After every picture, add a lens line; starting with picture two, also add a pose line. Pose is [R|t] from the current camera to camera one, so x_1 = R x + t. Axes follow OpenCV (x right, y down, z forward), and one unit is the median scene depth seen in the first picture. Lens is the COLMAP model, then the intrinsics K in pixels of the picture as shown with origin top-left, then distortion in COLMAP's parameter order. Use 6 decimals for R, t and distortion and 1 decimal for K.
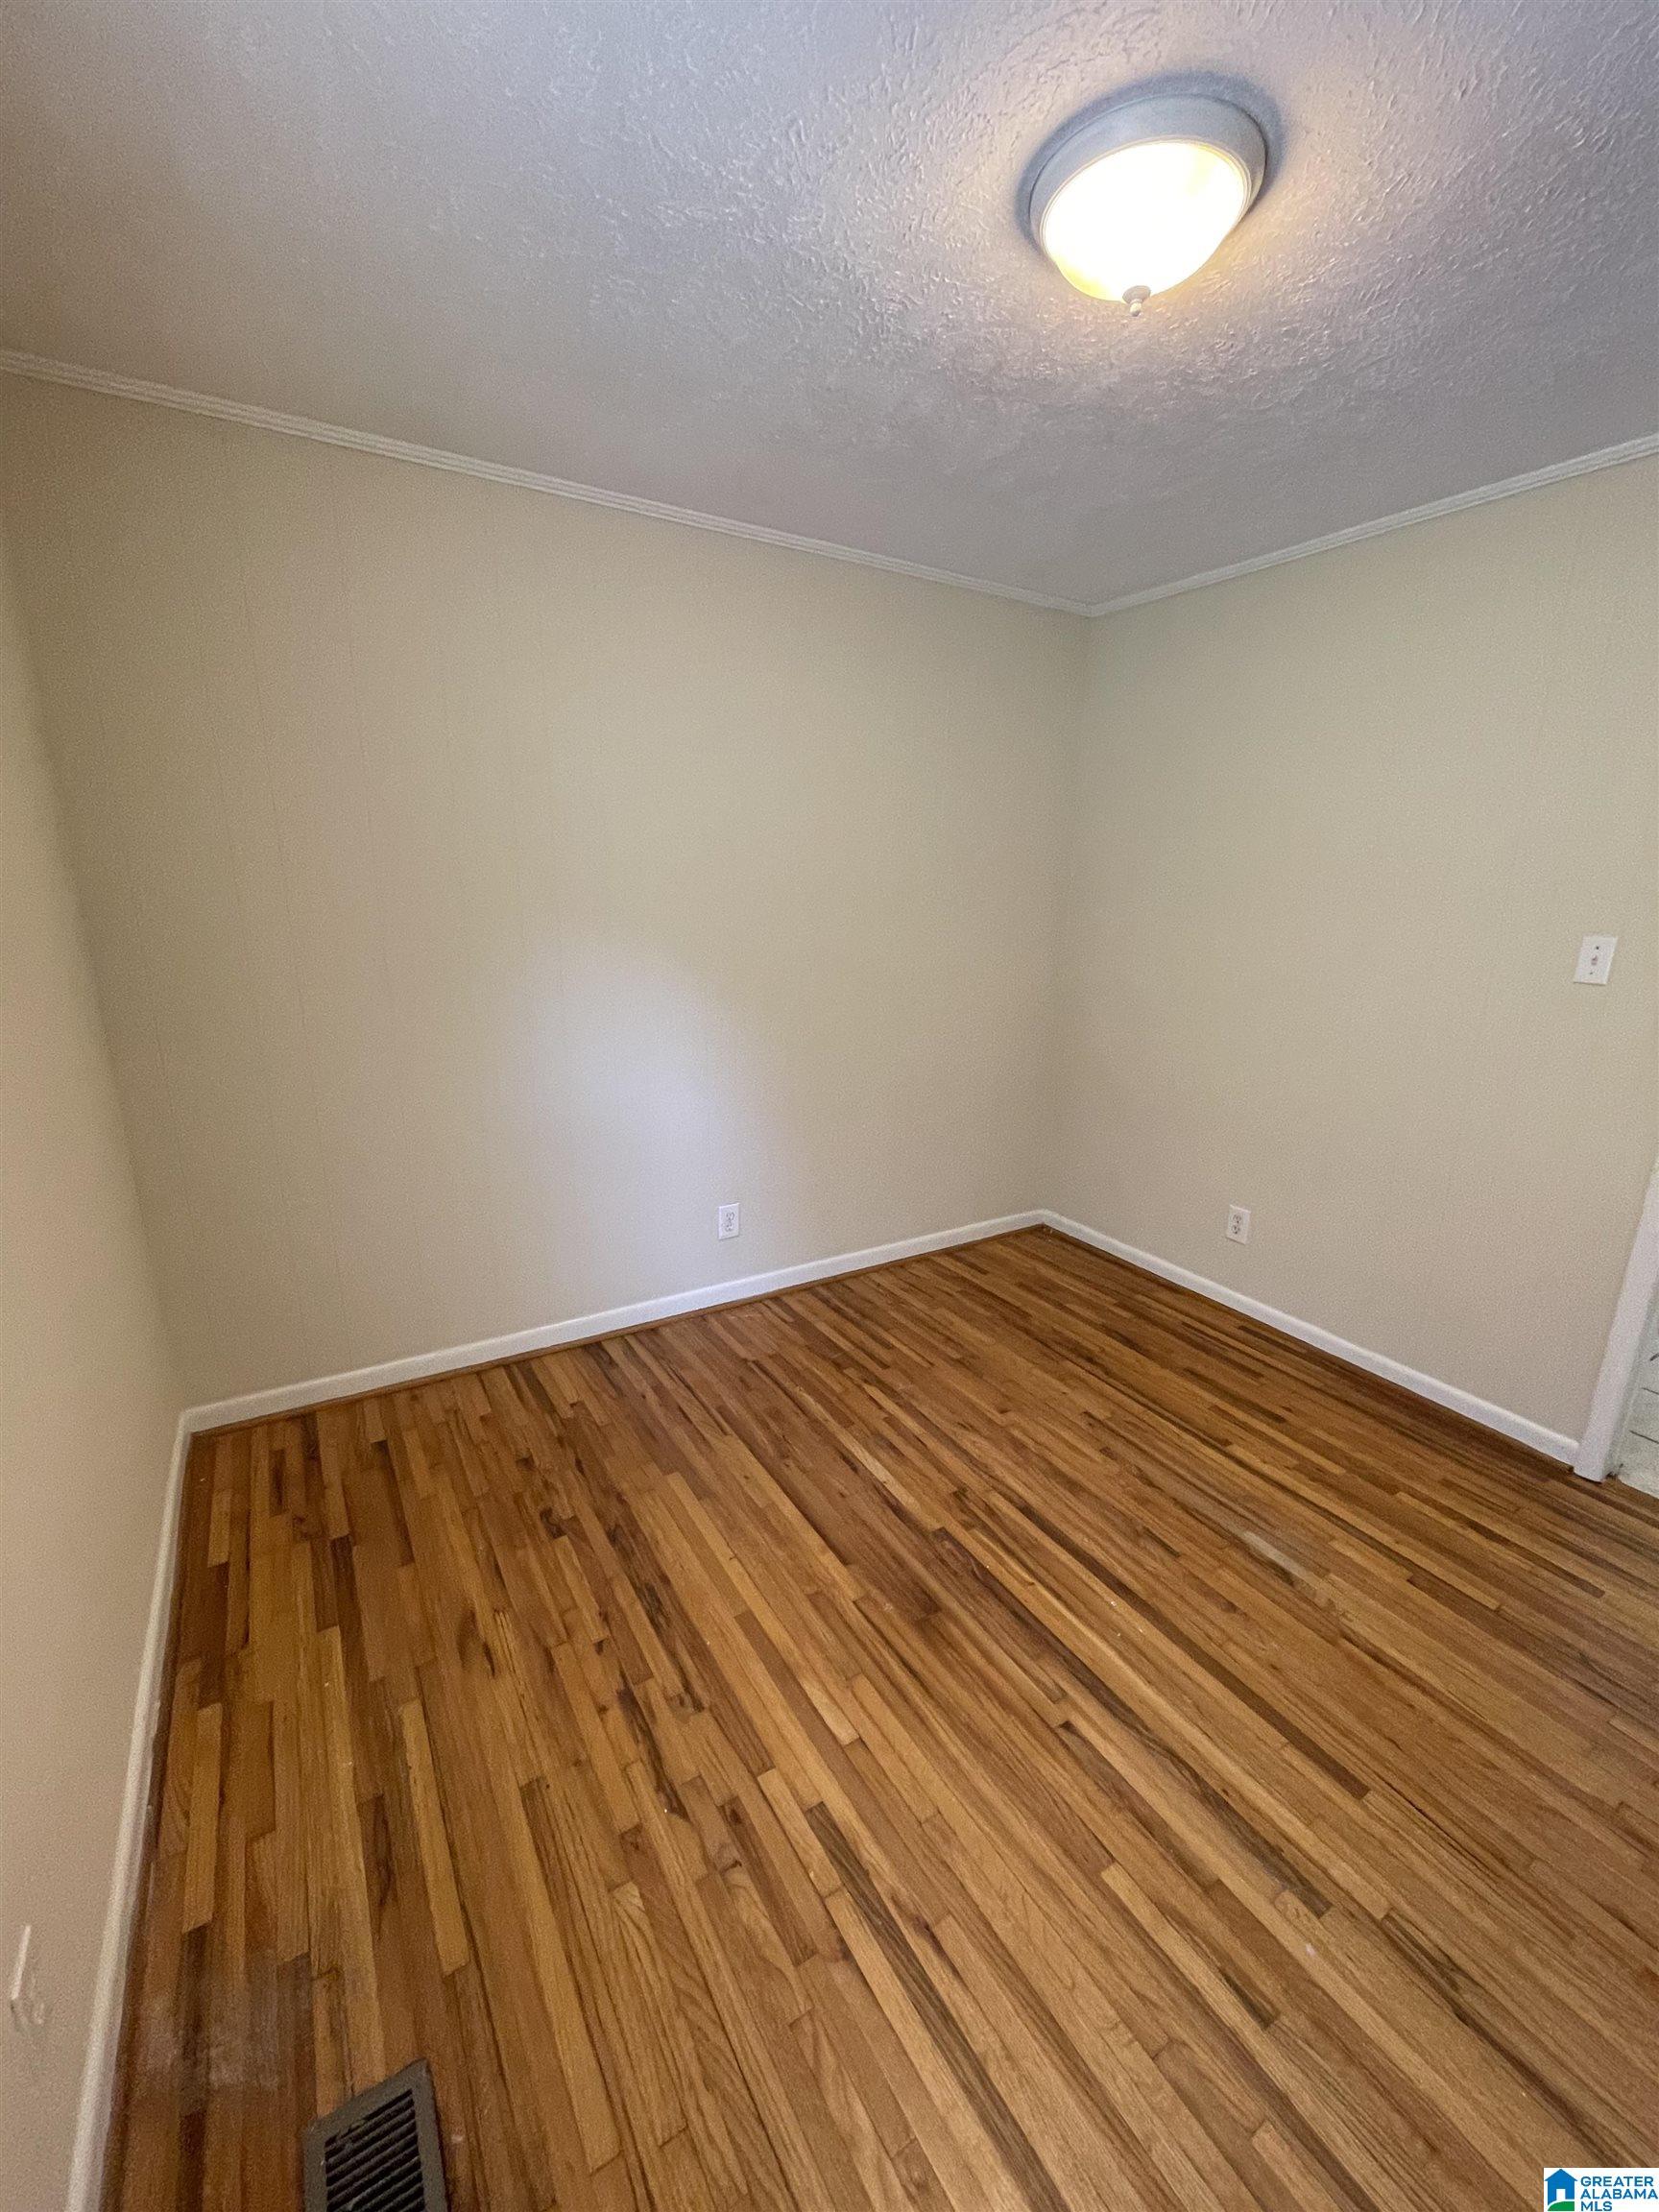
lens RADIAL K [[894.9, 0, 829.5], [0, 894.9, 1106.0], [0, 0, 1]] dist [-0.001404, -0.000350]
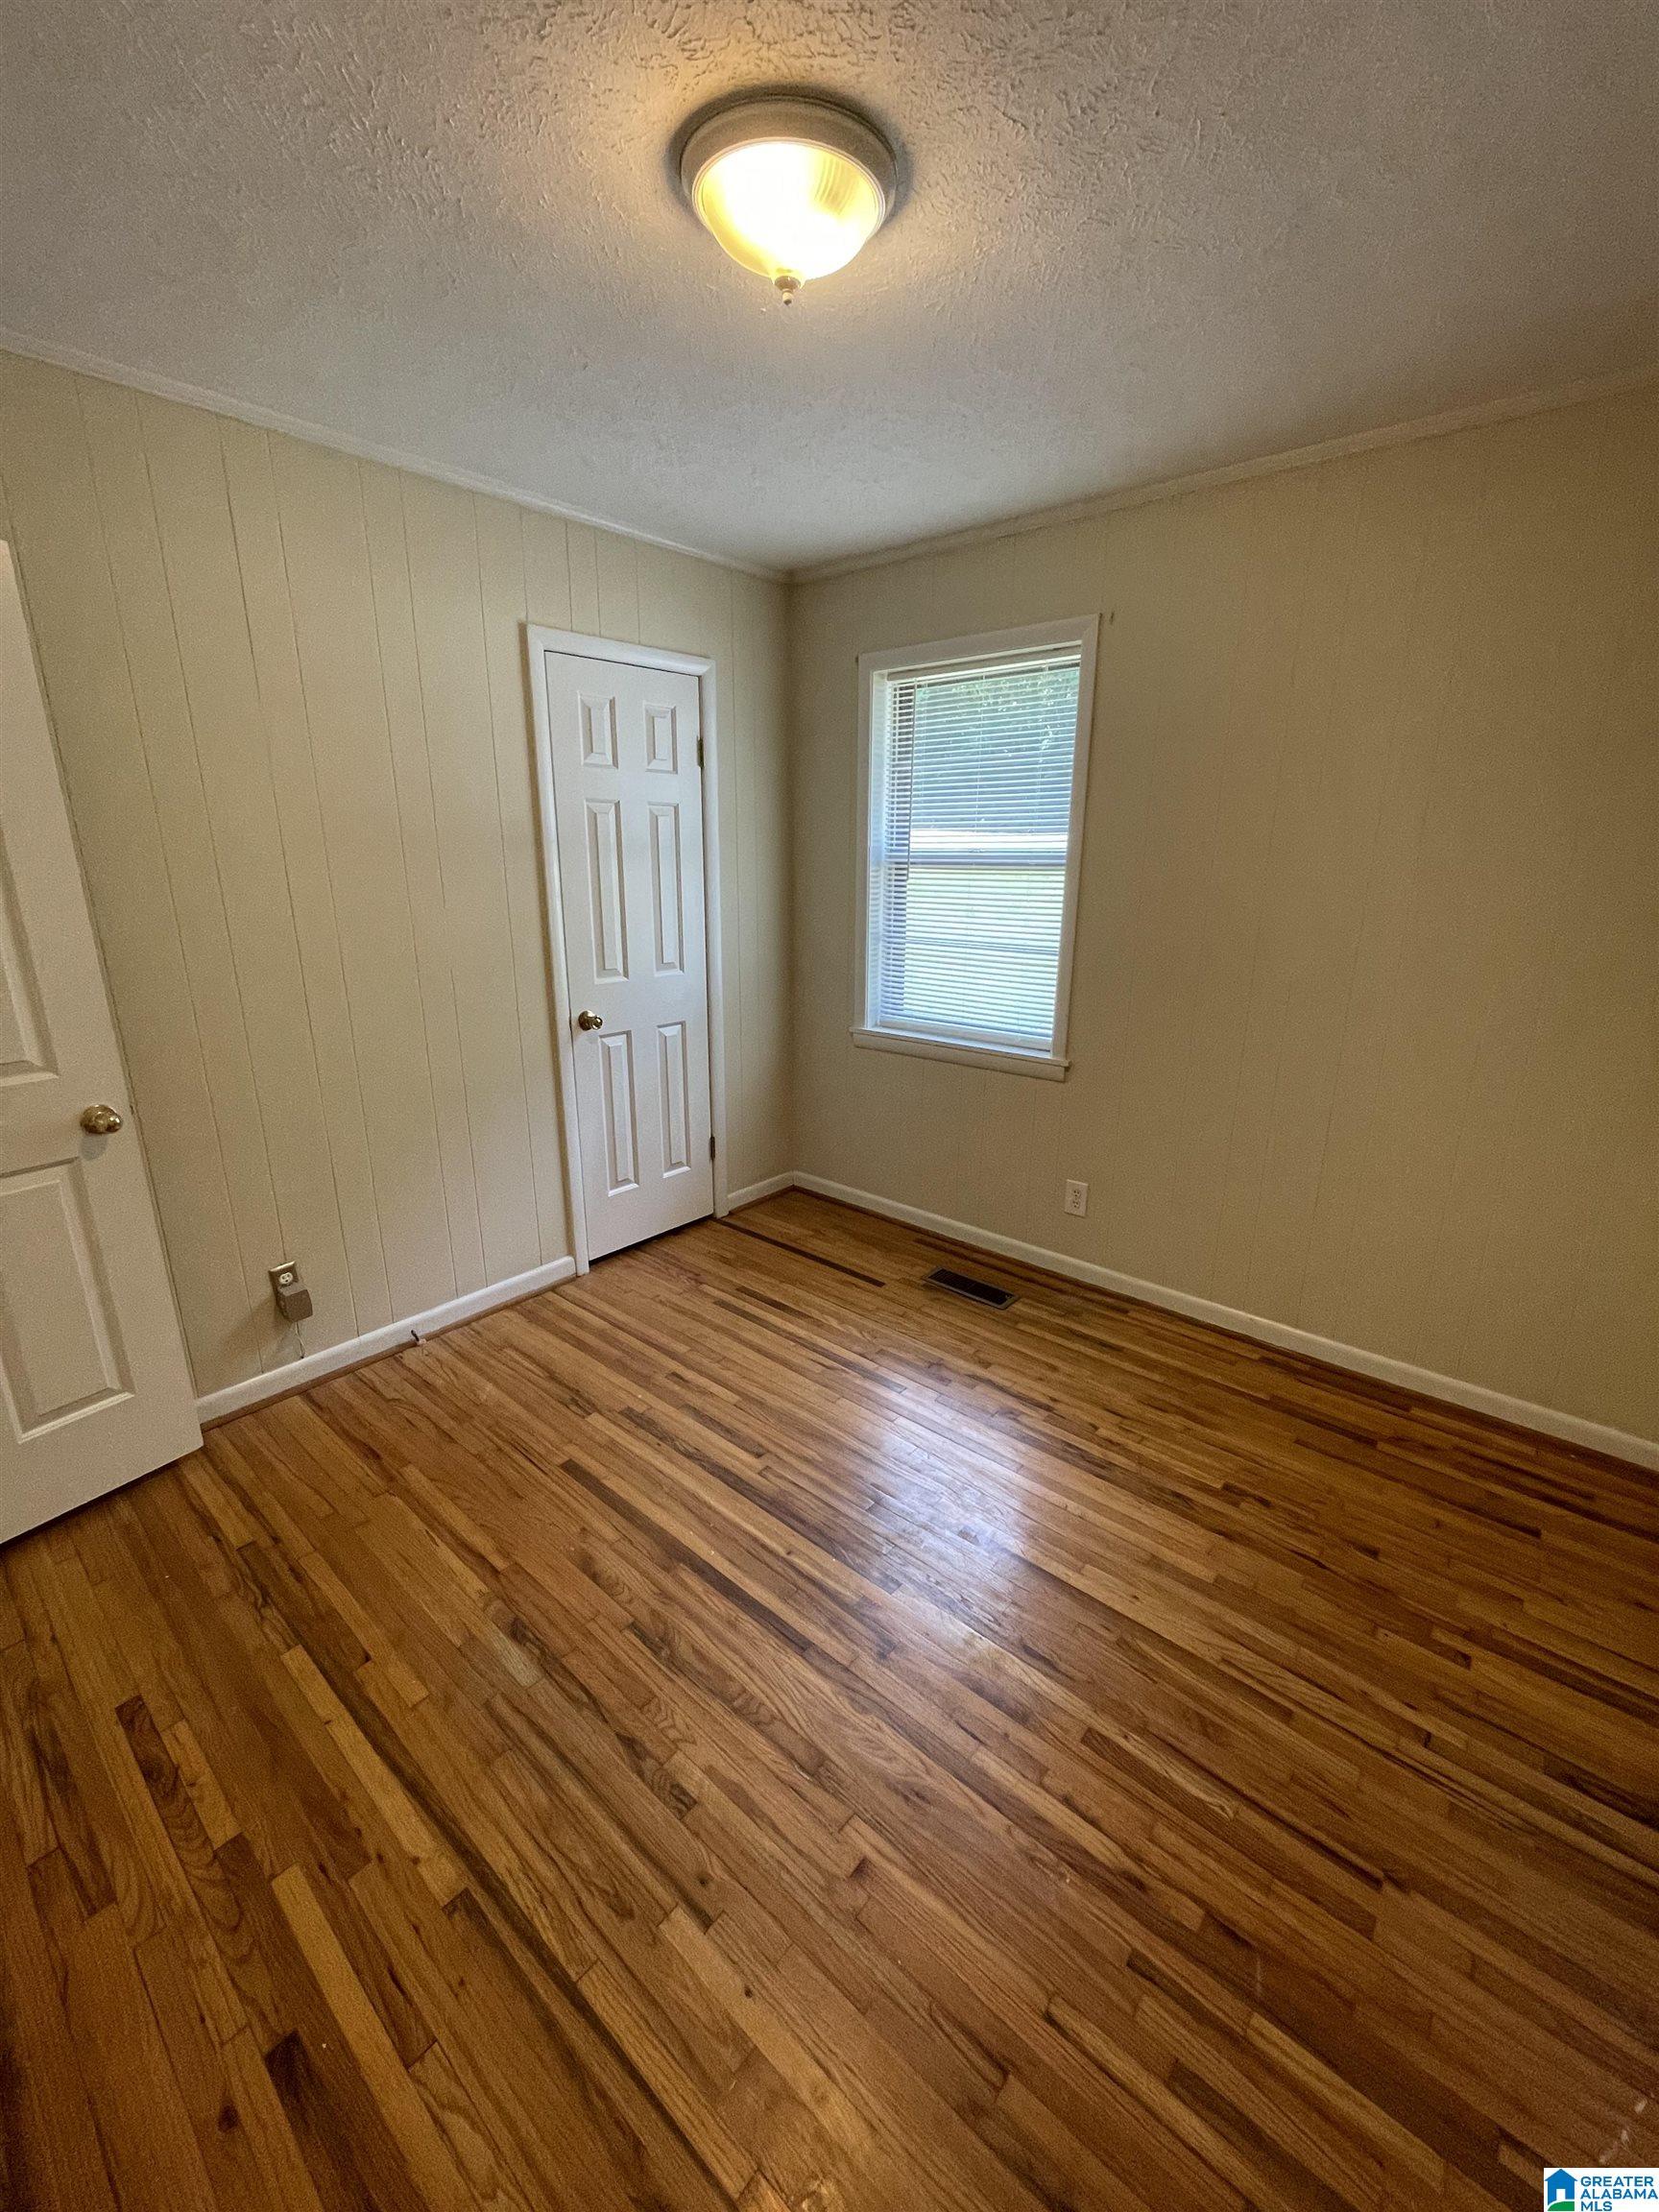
lens RADIAL K [[898.0, 0, 829.5], [0, 898.0, 1106.0], [0, 0, 1]] dist [-0.000334, -0.000566]
pose [[-0.953336, 0.065116, -0.294807, 0.412671], [-0.095043, 0.862091, 0.497761, -0.378289], [0.286563, 0.502552, -0.815673, 1.457551]]
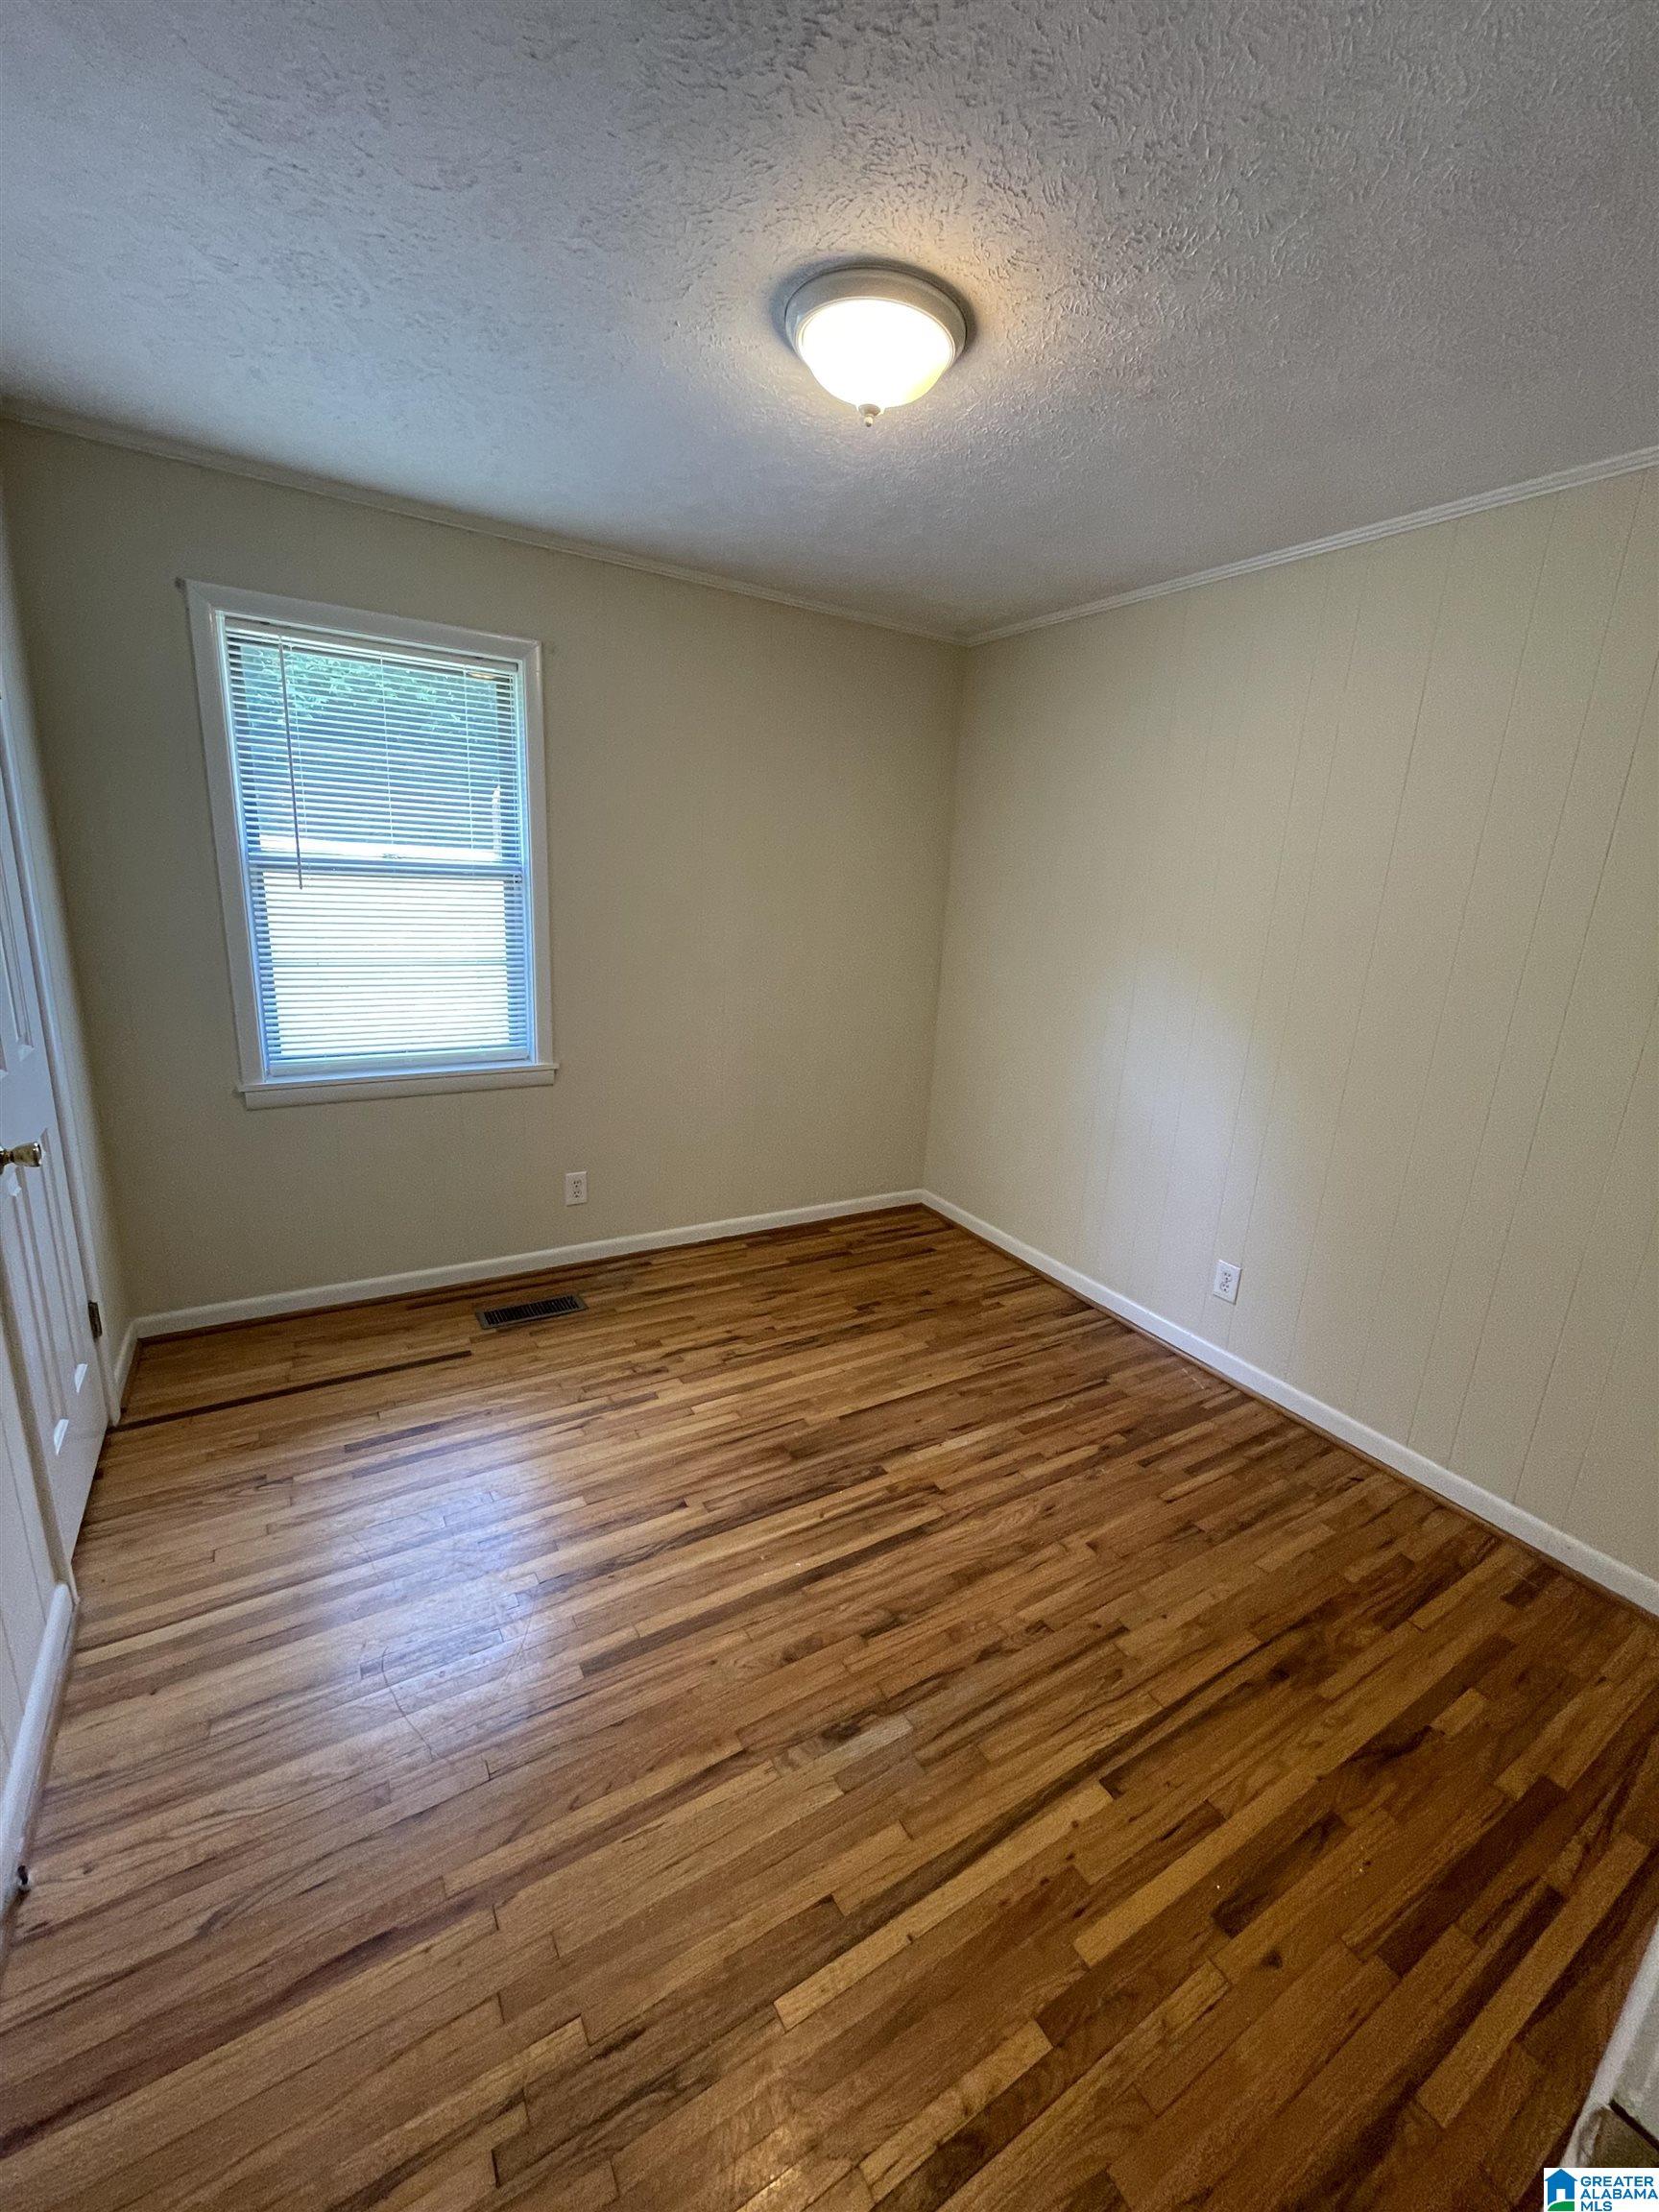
lens RADIAL K [[894.9, 0, 829.5], [0, 894.9, 1106.0], [0, 0, 1]] dist [-0.001404, -0.000350]
pose [[0.000032, 0.238392, -0.971169, 1.092631], [-0.309427, 0.923510, 0.226683, -0.179177], [0.950923, 0.300498, 0.073795, 0.709540]]
